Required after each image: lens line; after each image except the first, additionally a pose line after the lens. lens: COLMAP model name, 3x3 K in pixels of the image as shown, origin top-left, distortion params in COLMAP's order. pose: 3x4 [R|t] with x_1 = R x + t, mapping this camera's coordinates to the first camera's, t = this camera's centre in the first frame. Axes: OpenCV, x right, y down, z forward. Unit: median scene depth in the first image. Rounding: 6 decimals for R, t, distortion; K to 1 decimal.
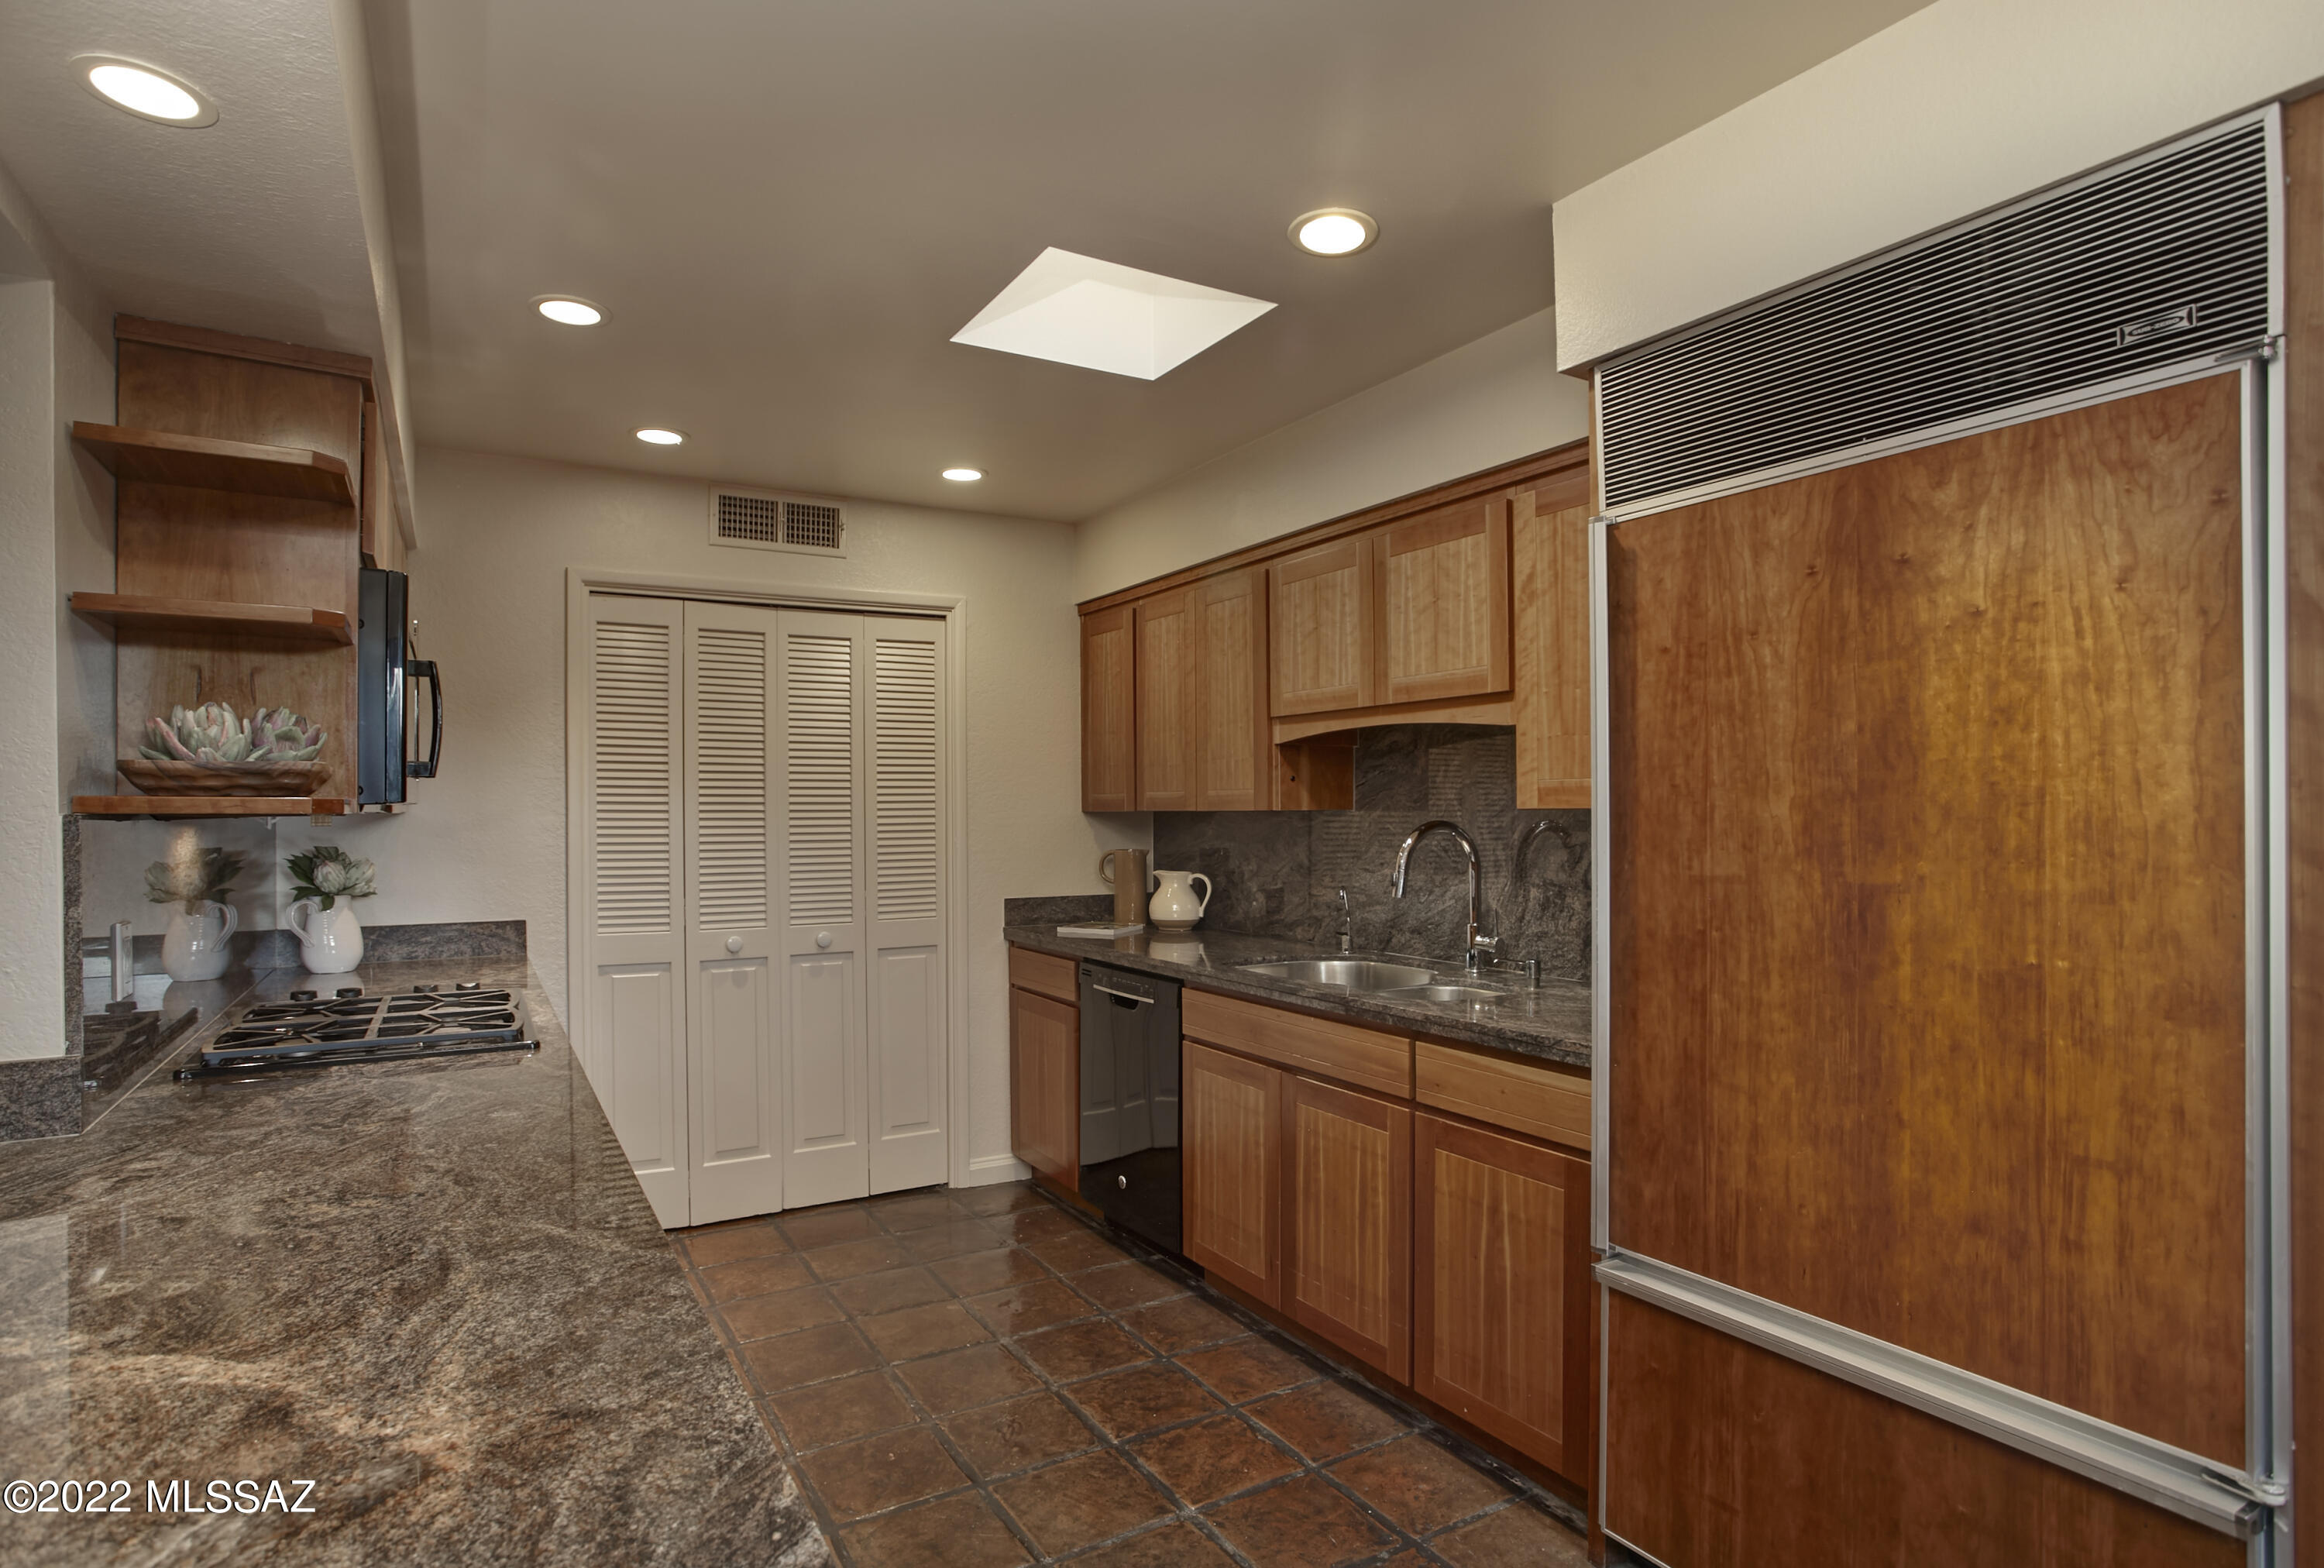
lens RADIAL K [[1218.9, 0, 1124.2], [0, 1218.9, 821.5], [0, 0, 1]] dist [-0.030570, 0.007130]
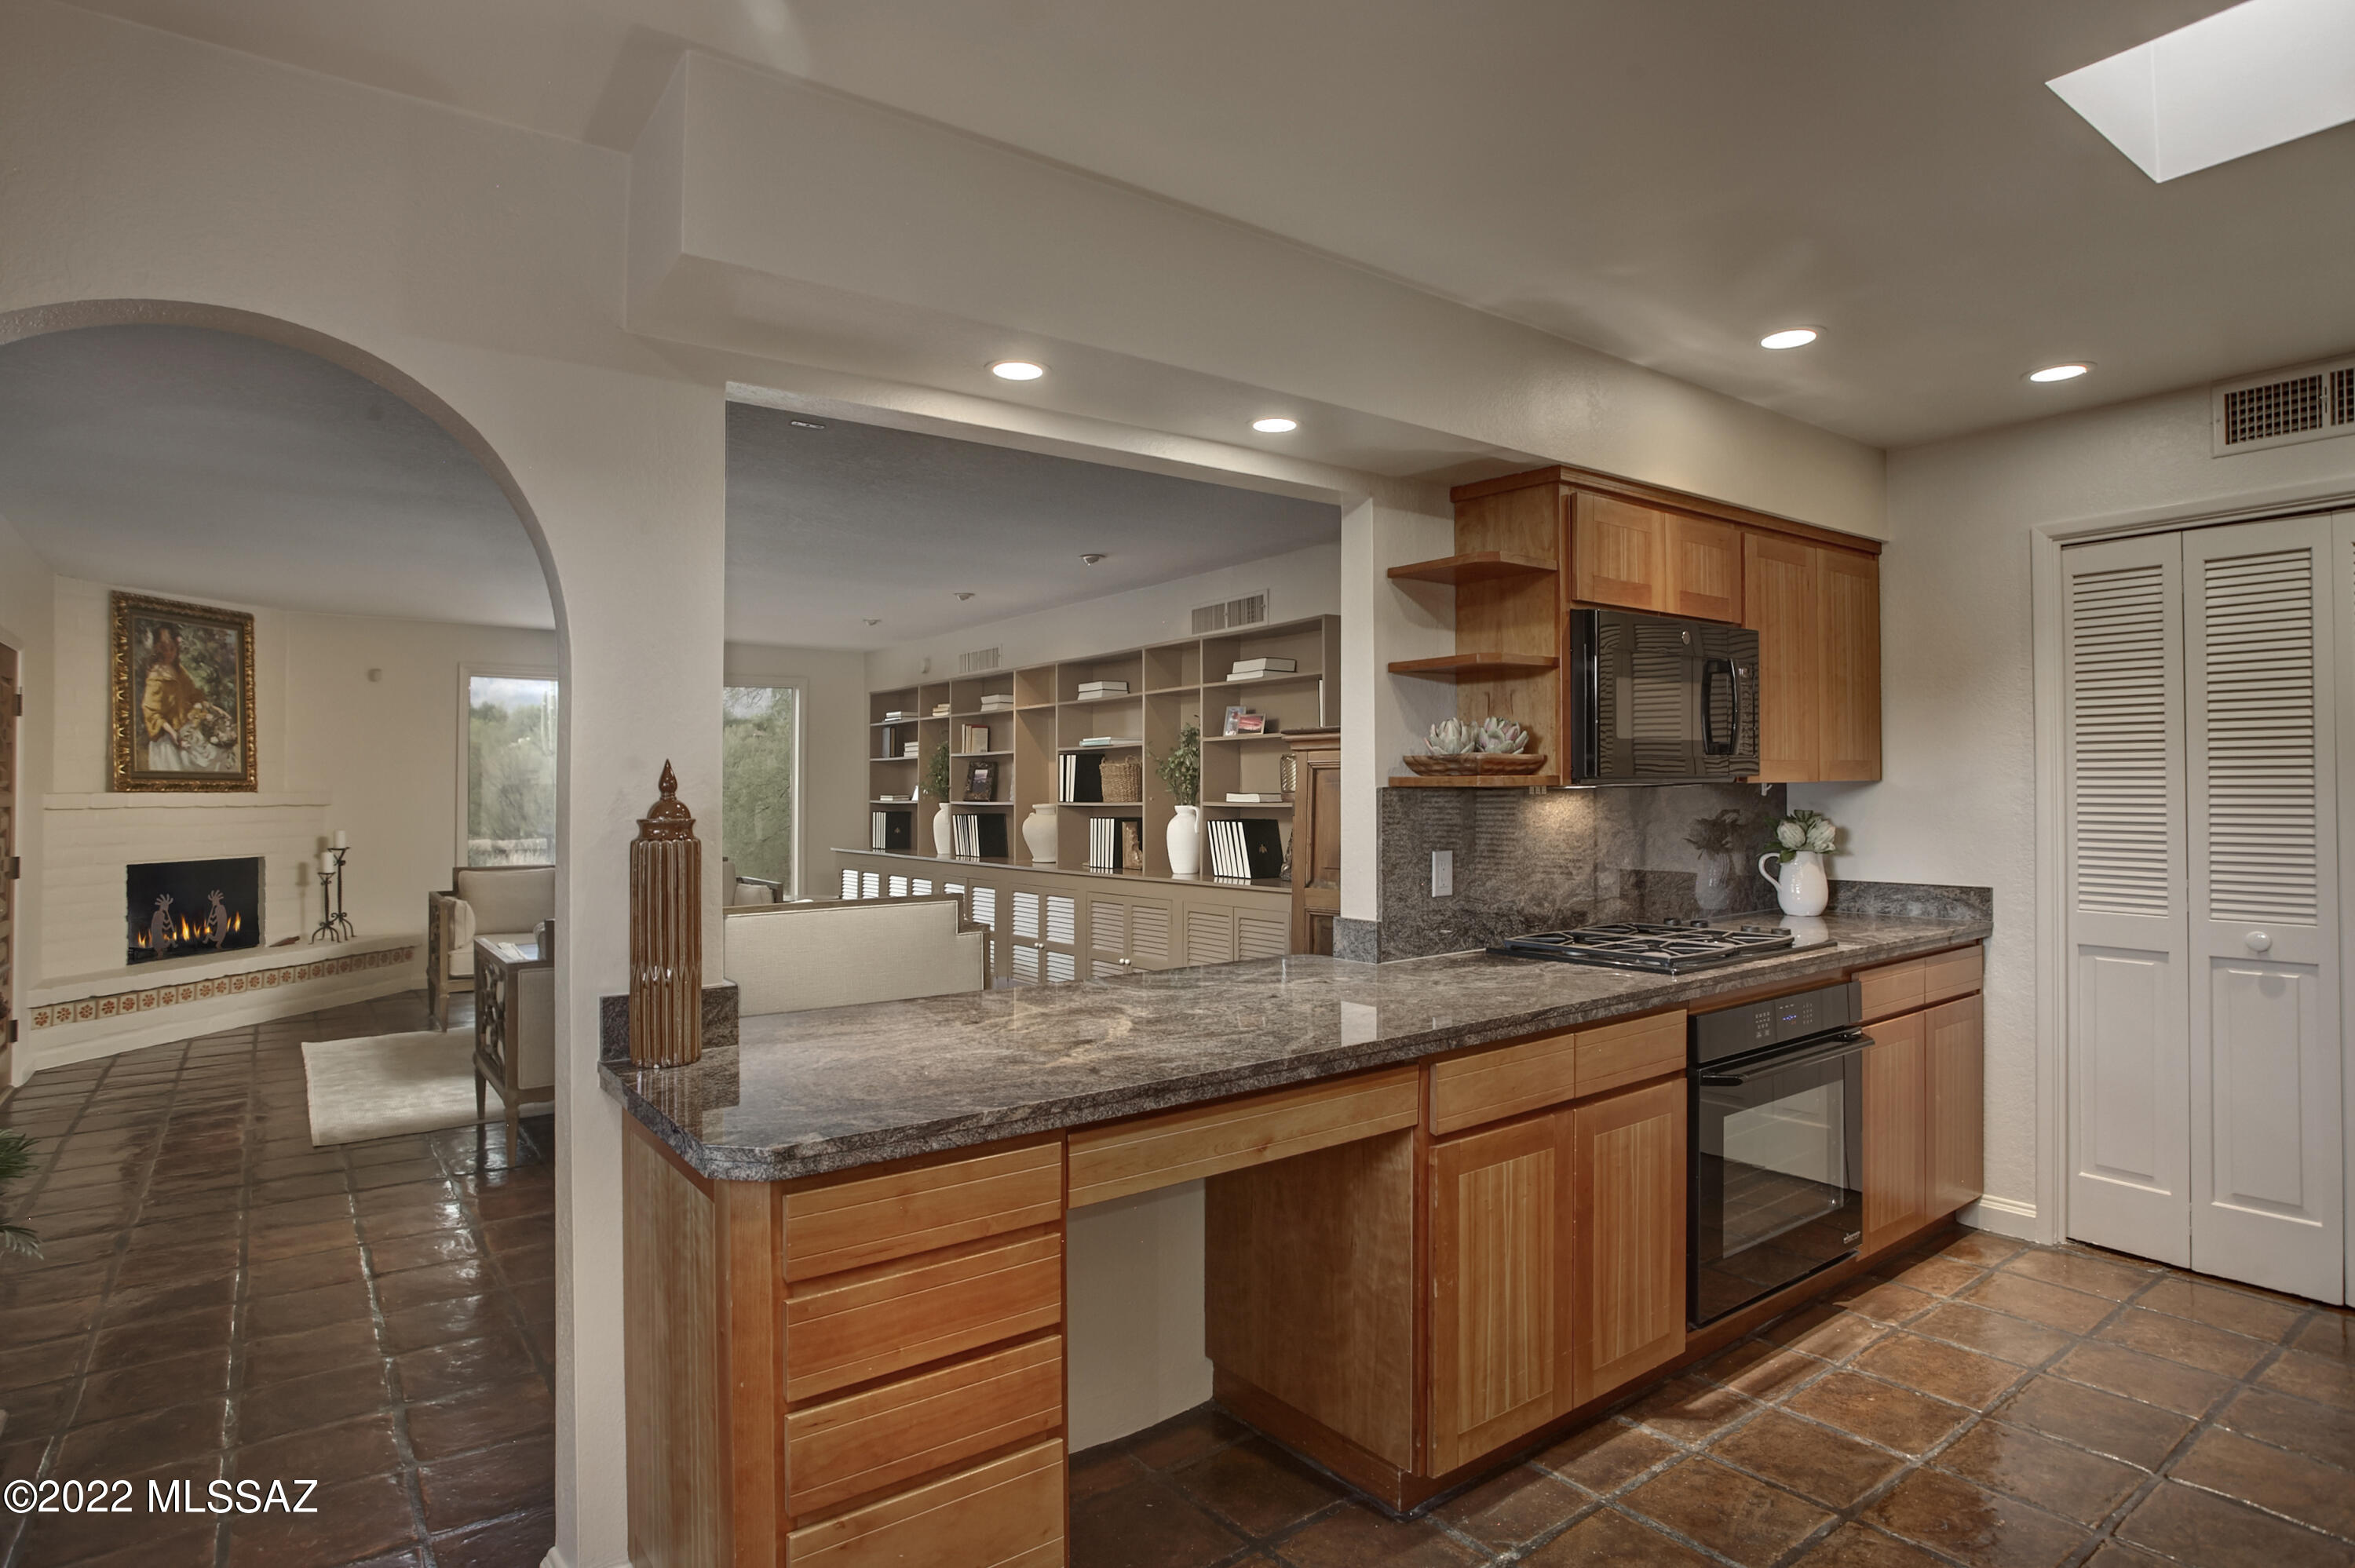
lens RADIAL K [[1235.0, 0, 1206.3], [0, 1235.0, 746.1], [0, 0, 1]] dist [-0.030570, 0.007130]
pose [[0.147148, -0.031547, -0.988611, 0.411959], [0.001289, 0.999497, -0.031702, -0.004500], [0.989114, 0.003390, 0.147114, 0.210351]]
